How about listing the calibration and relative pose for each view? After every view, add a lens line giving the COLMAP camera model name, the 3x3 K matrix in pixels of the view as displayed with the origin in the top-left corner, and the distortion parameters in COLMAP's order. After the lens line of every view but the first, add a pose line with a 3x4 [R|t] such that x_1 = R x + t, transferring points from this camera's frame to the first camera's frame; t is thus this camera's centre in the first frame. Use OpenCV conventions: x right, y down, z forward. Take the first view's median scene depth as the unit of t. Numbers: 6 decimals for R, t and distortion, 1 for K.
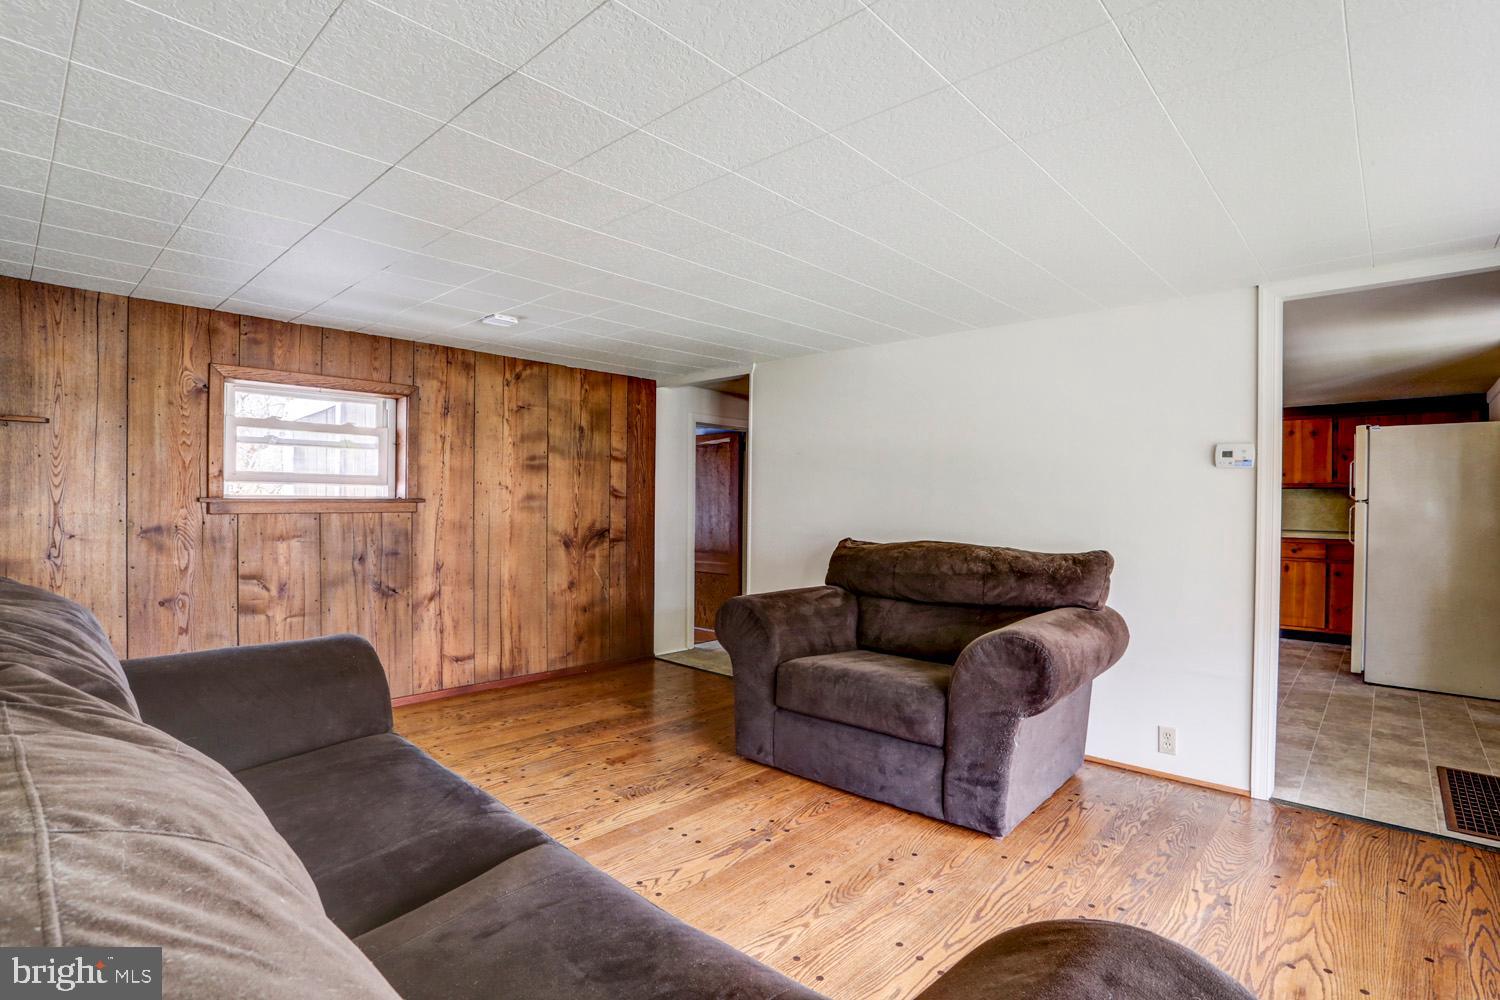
lens RADIAL K [[726.9, 0, 756.0], [0, 726.9, 504.2], [0, 0, 1]] dist [-0.064166, 0.025996]
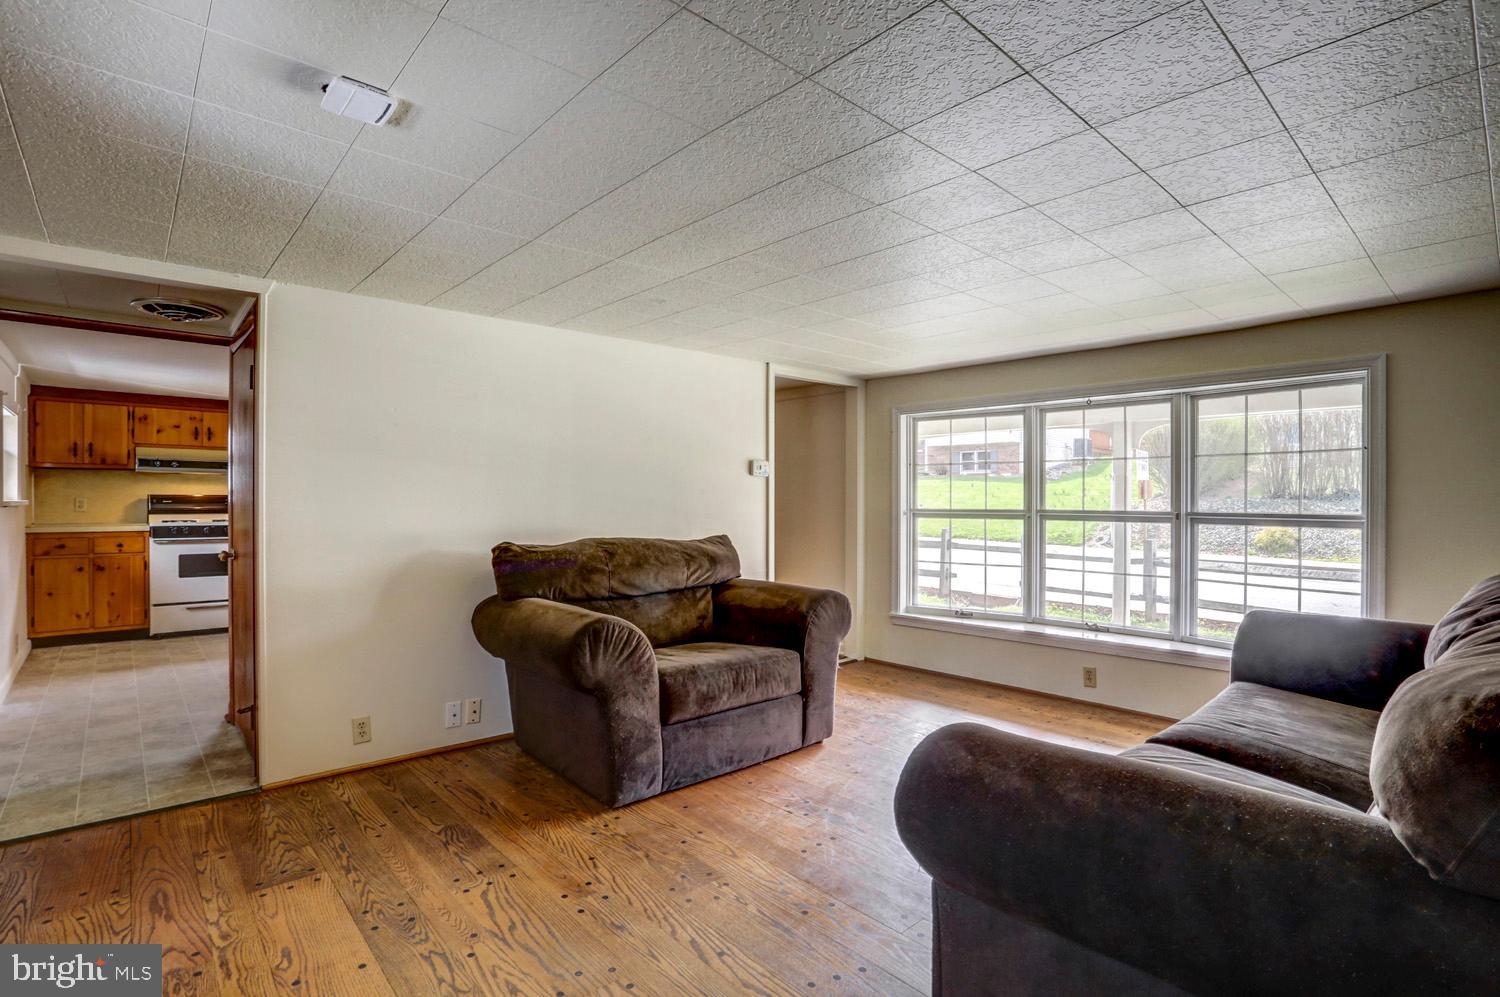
lens RADIAL K [[726.9, 0, 745.6], [0, 726.9, 499.3], [0, 0, 1]] dist [-0.064166, 0.025996]
pose [[0.104322, -0.008431, 0.994508, -0.637060], [-0.001792, 0.999961, 0.008666, -0.011227], [-0.994542, -0.002686, 0.104303, 0.588439]]
